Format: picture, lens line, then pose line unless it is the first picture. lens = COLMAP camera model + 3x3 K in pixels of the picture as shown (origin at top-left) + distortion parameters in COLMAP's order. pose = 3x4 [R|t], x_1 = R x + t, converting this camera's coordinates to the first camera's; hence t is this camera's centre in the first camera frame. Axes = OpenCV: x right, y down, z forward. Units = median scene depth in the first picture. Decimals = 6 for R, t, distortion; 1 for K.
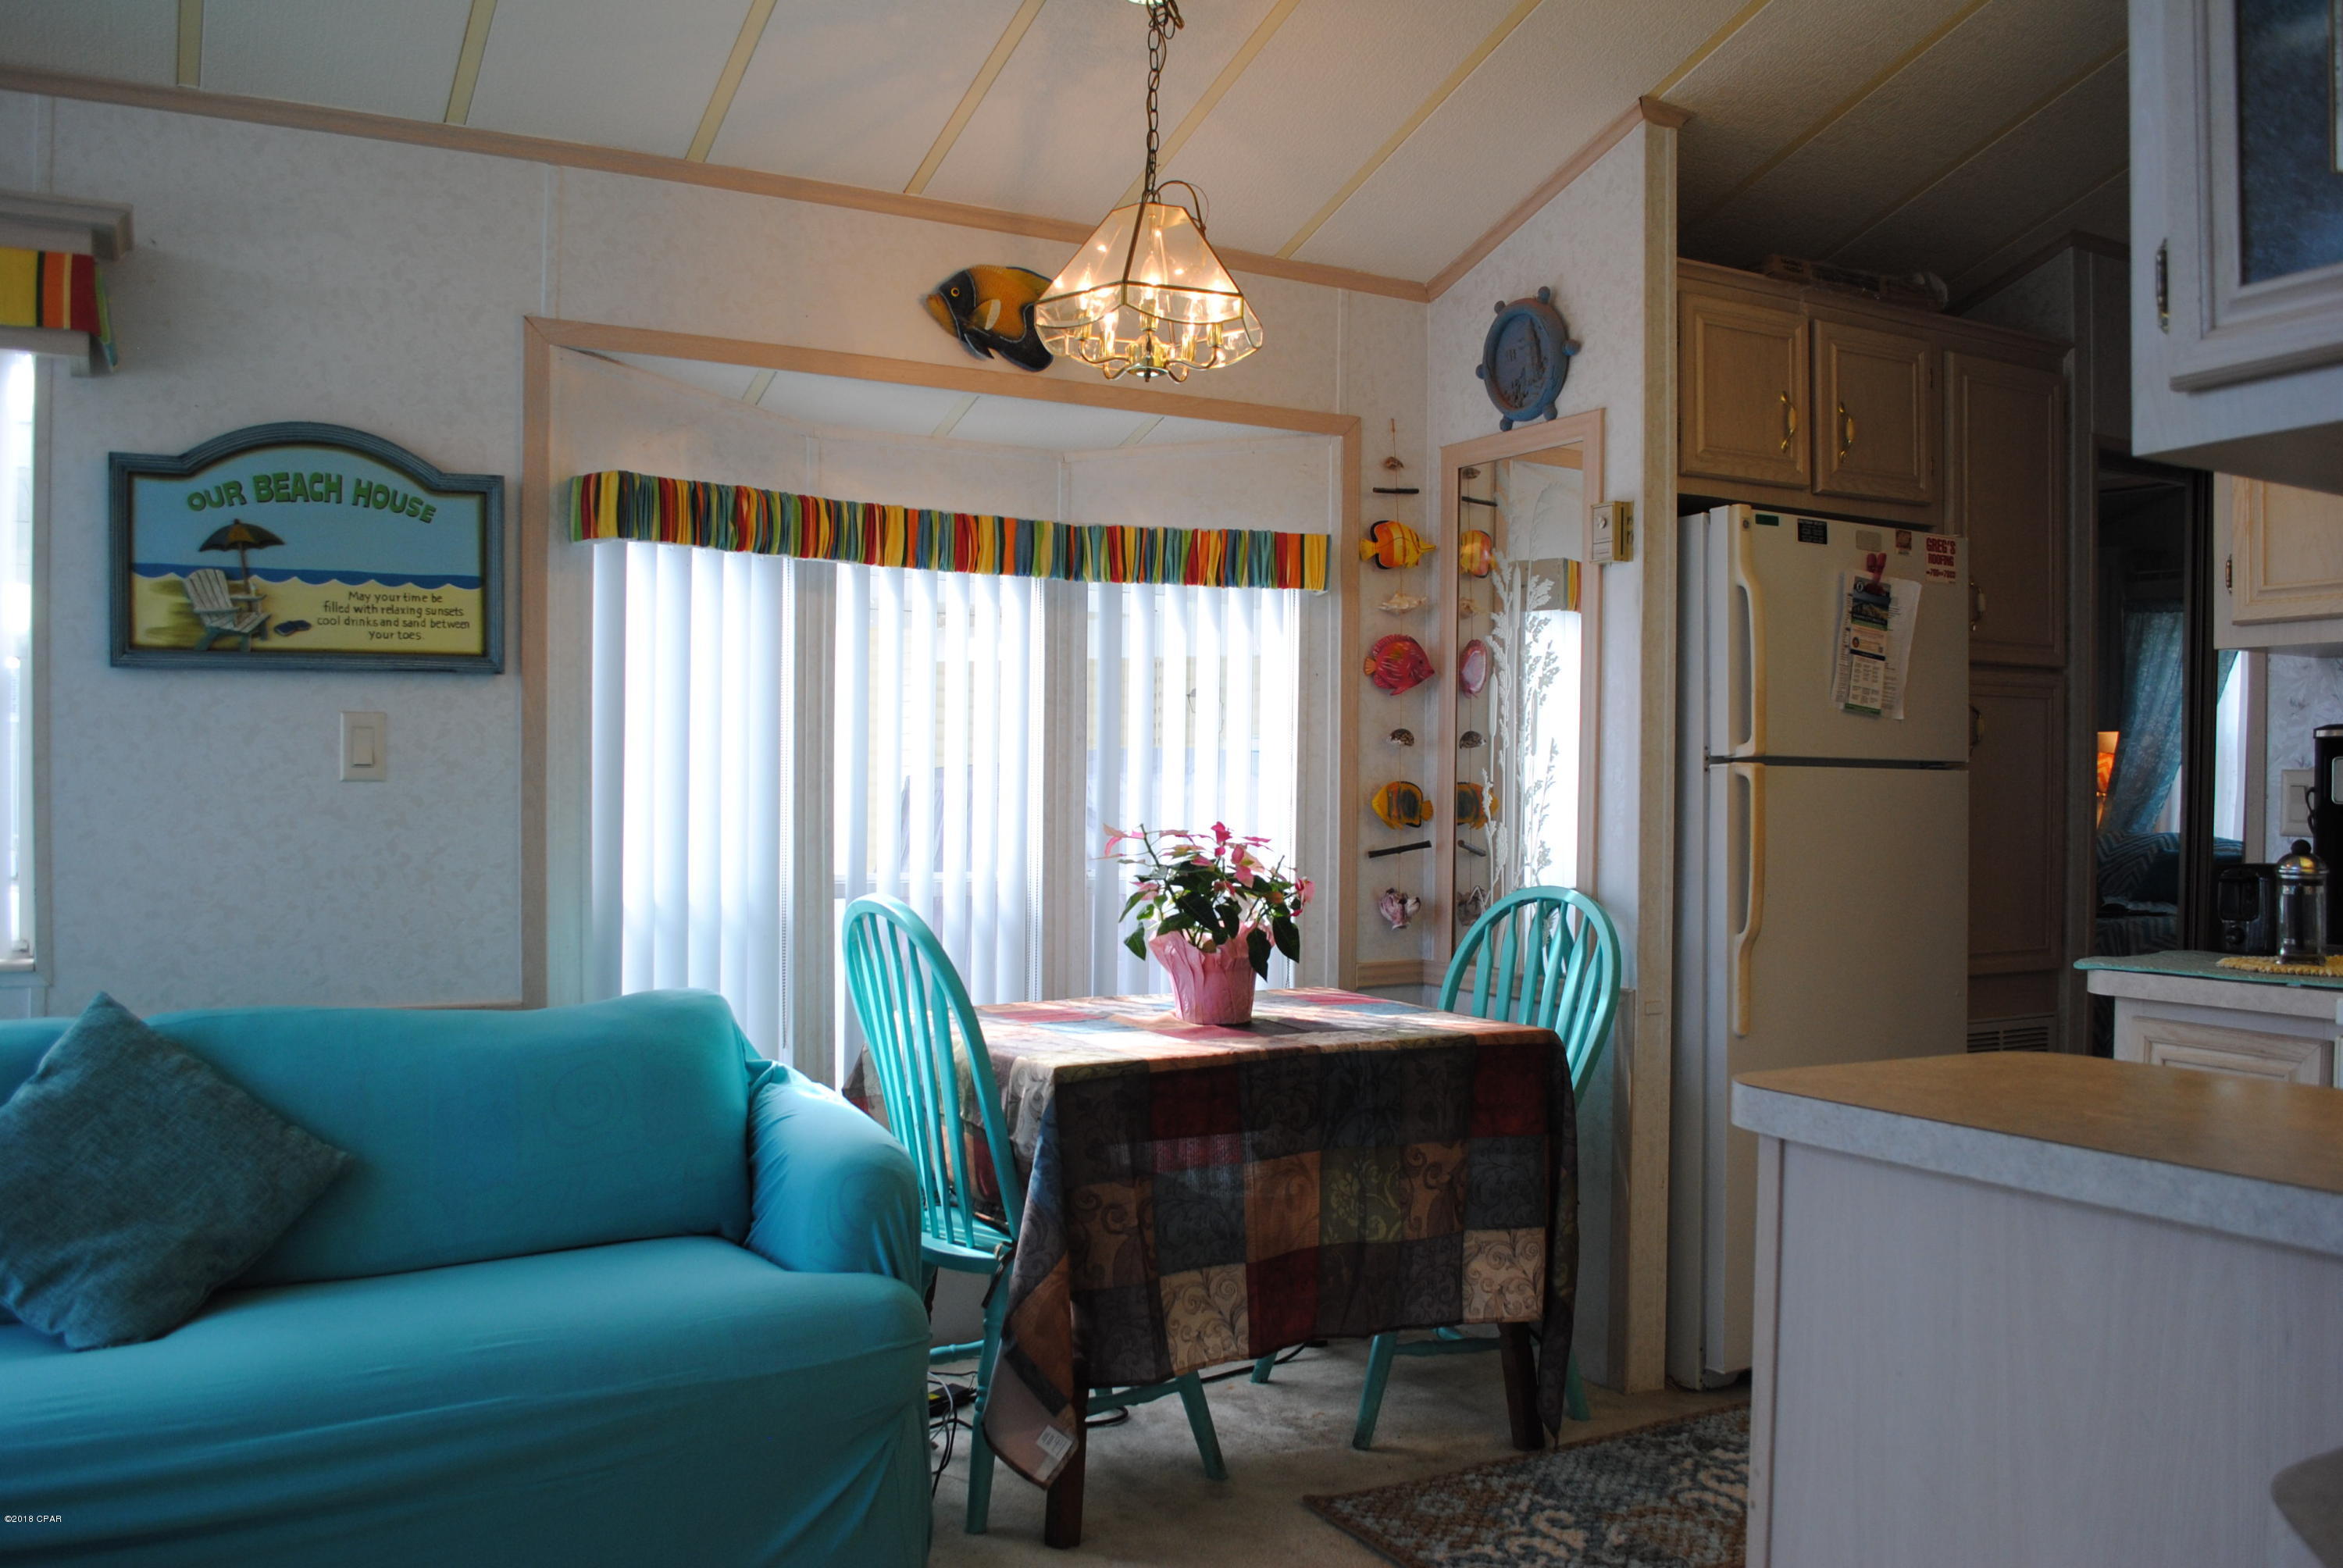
lens RADIAL K [[1879.5, 0, 1171.5], [0, 1879.5, 784.0], [0, 0, 1]] dist [-0.080070, 0.012169]
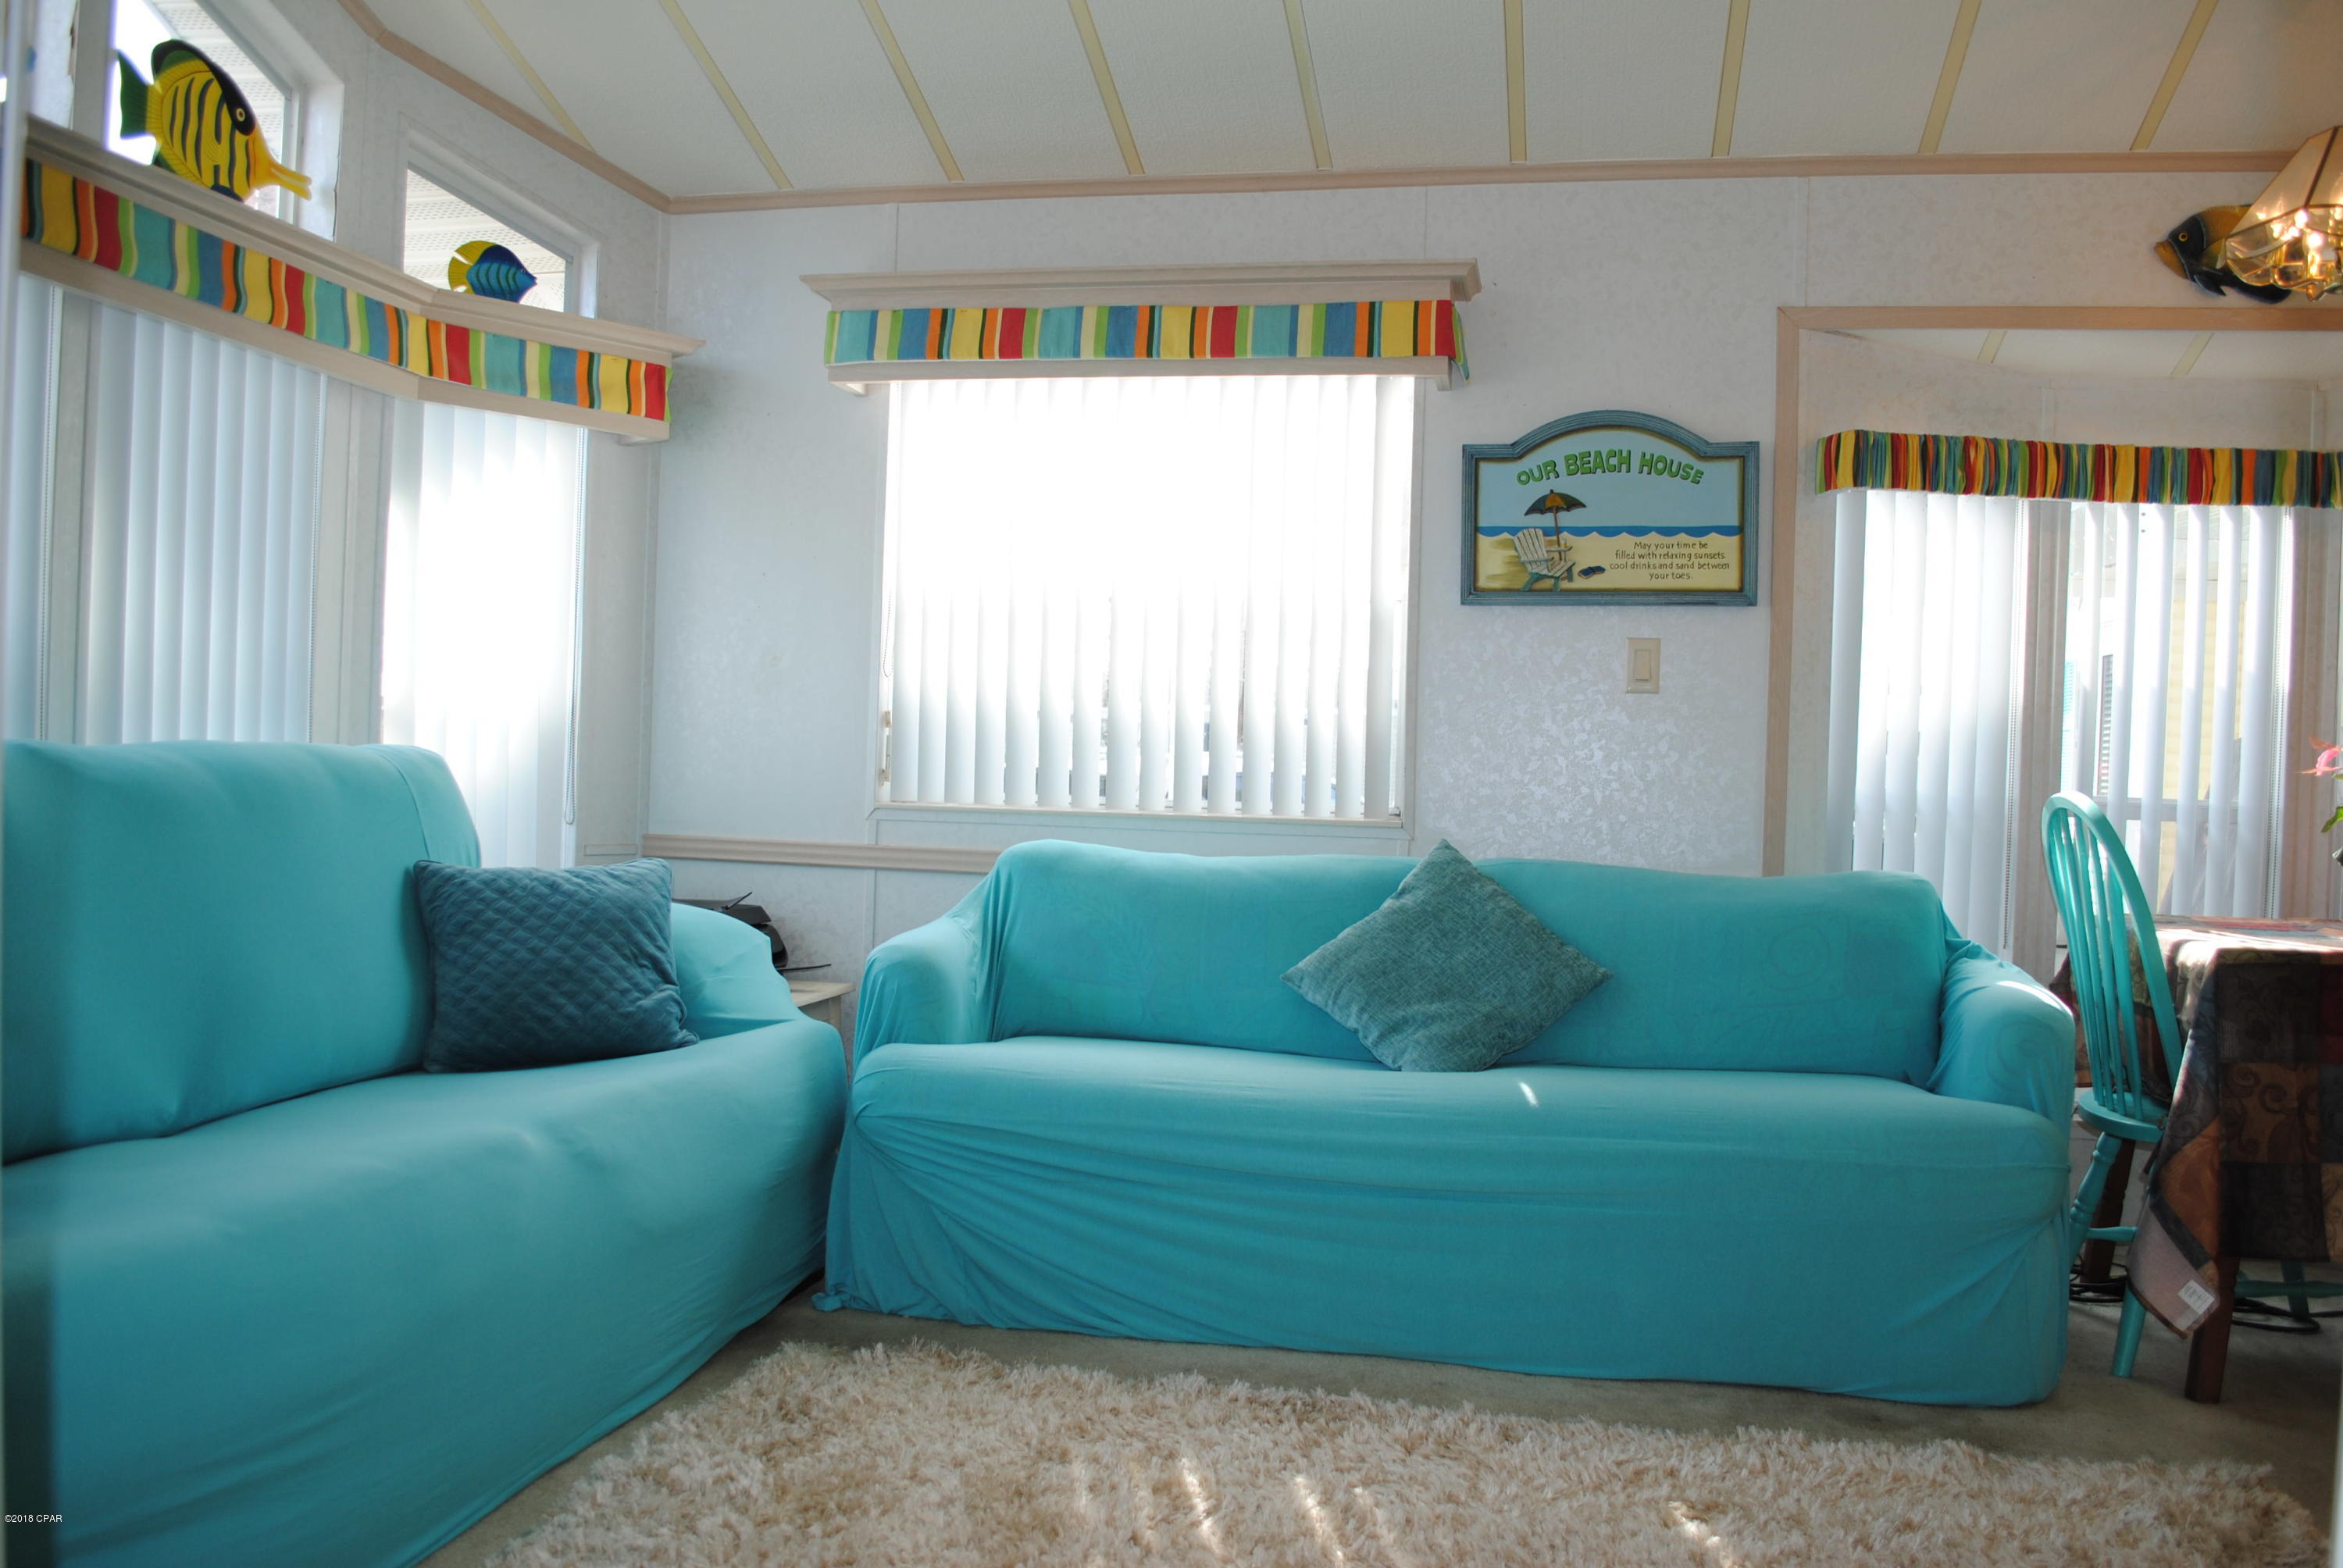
lens RADIAL K [[1868.4, 0, 1171.5], [0, 1868.4, 784.0], [0, 0, 1]] dist [-0.081089, 0.012417]
pose [[0.755353, 0.025909, -0.654805, 0.148937], [-0.026079, 0.999615, 0.009469, 0.056942], [0.654798, 0.009924, 0.755738, -0.160000]]
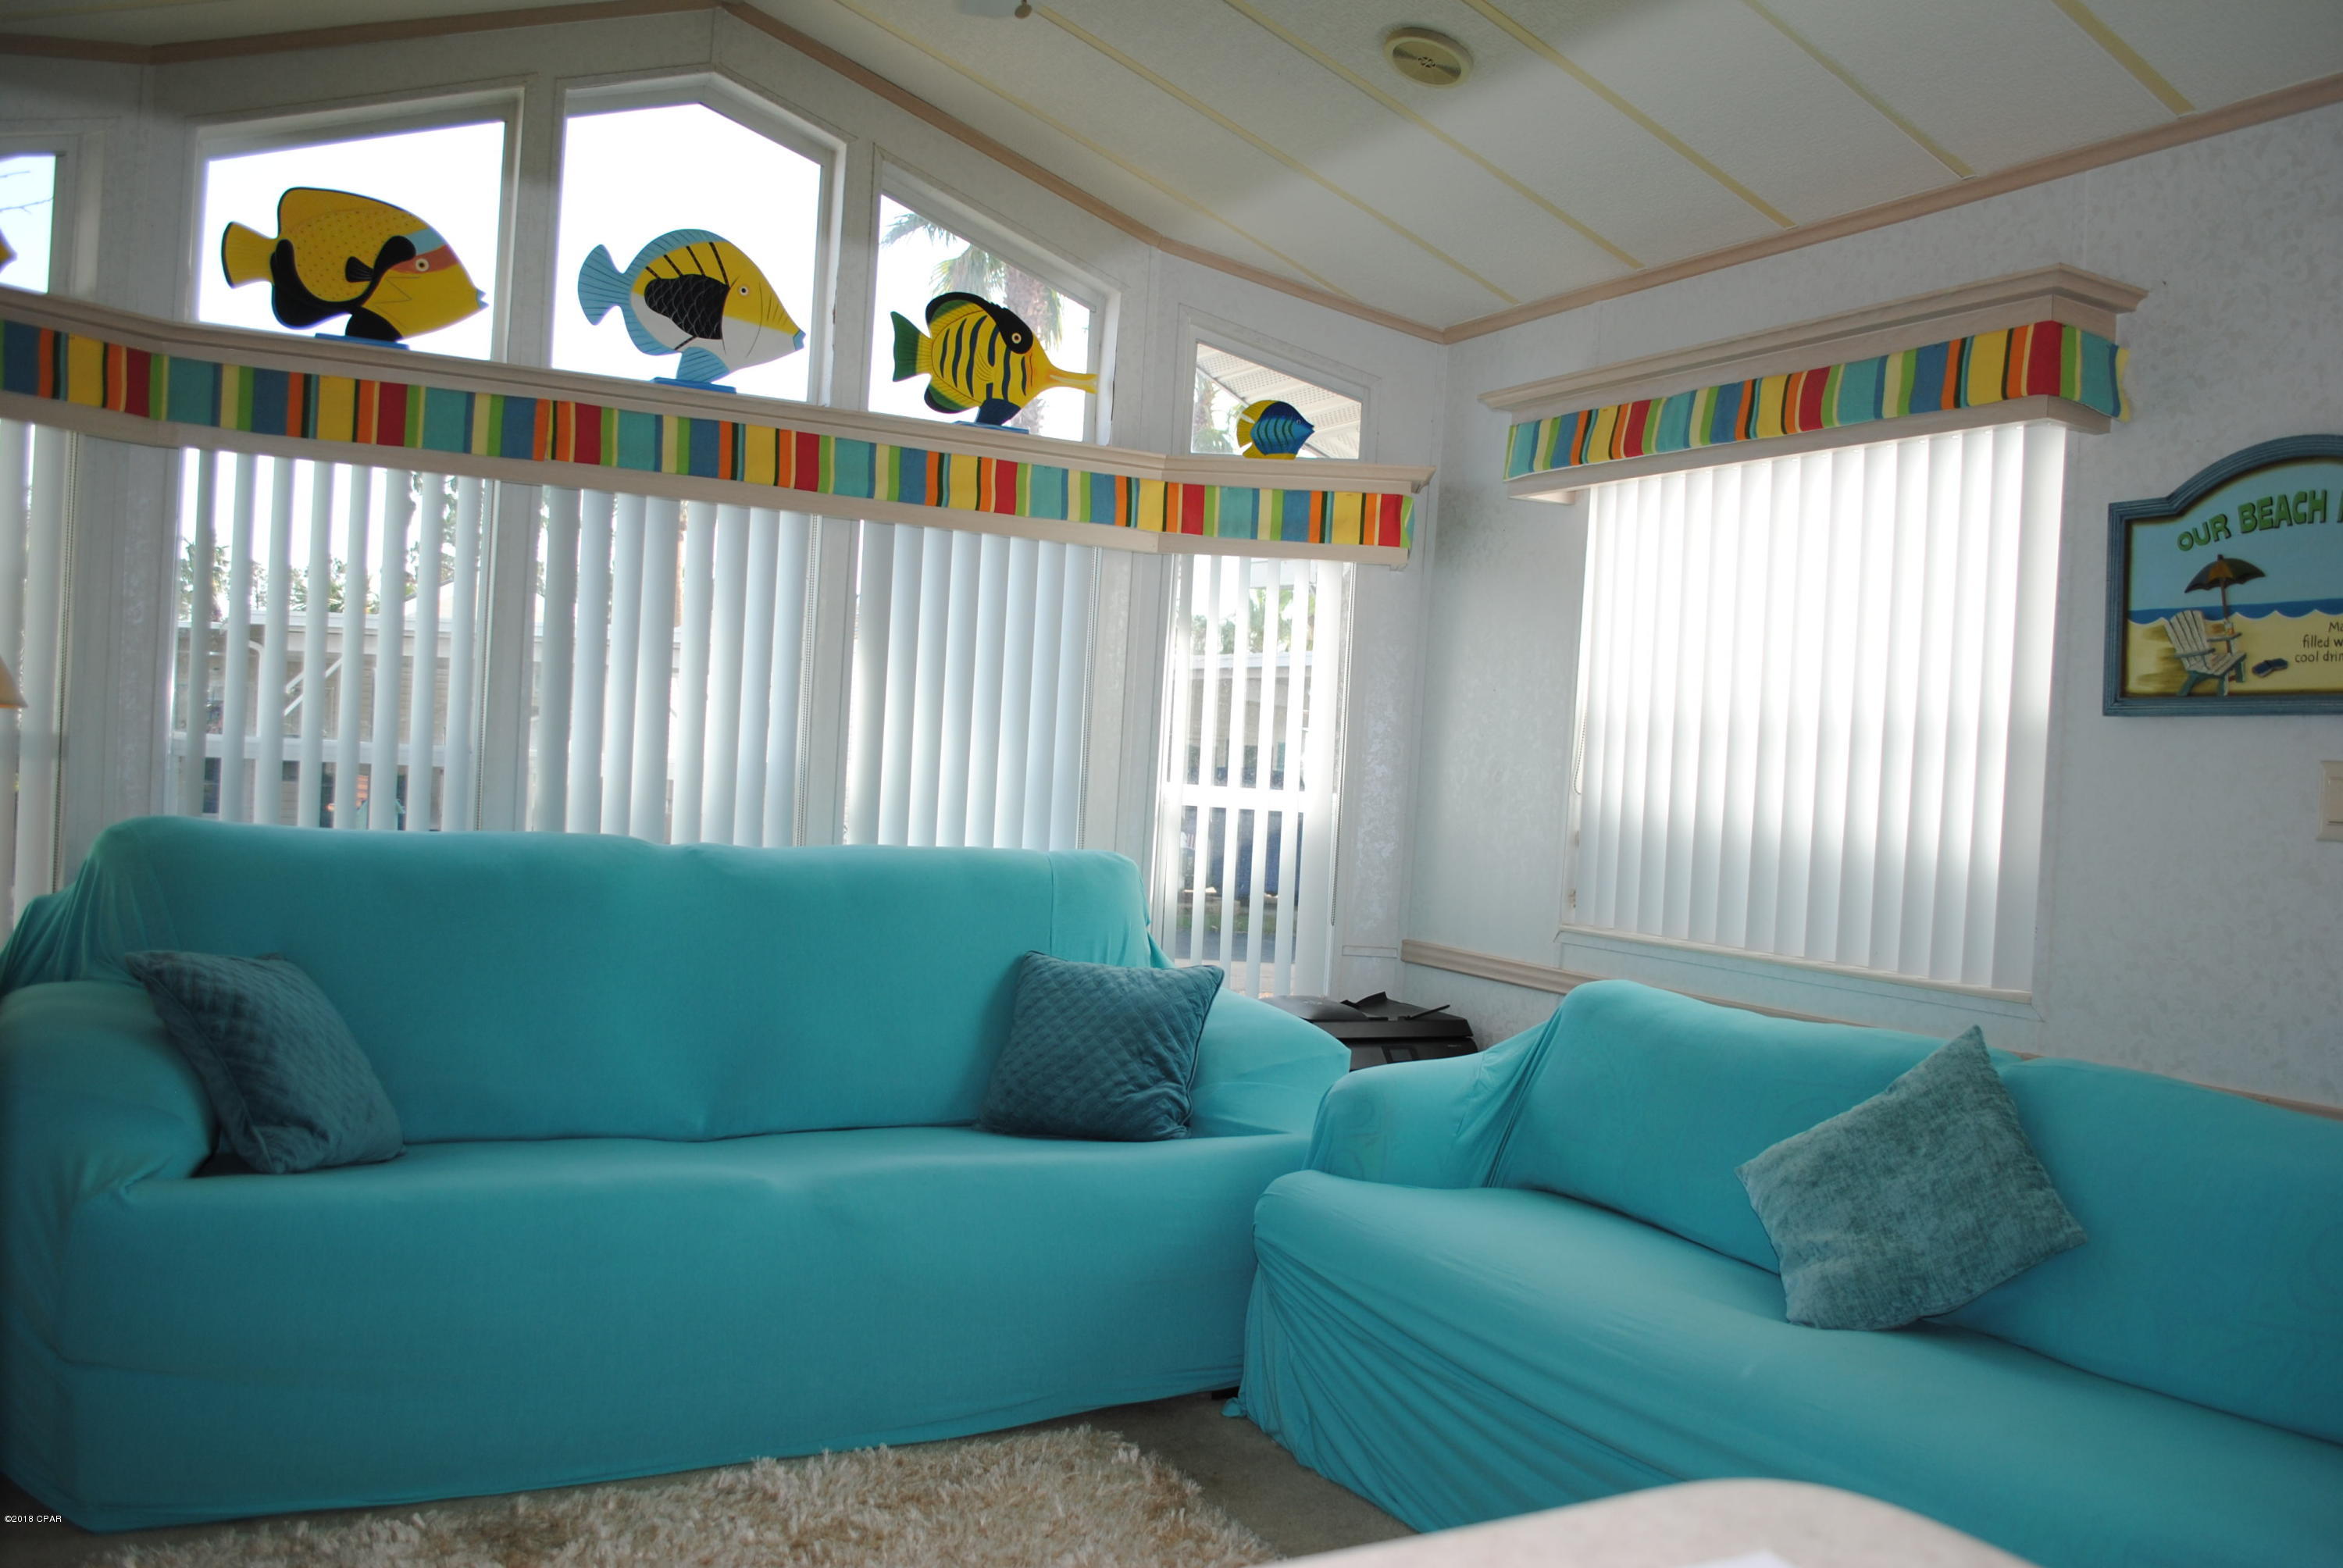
lens RADIAL K [[1868.4, 0, 1171.5], [0, 1868.4, 784.0], [0, 0, 1]] dist [-0.081089, 0.012417]
pose [[-0.000673, 0.006170, -0.999981, 0.408919], [-0.050801, 0.998690, 0.006196, -0.005925], [0.998709, 0.050804, -0.000359, 0.462925]]
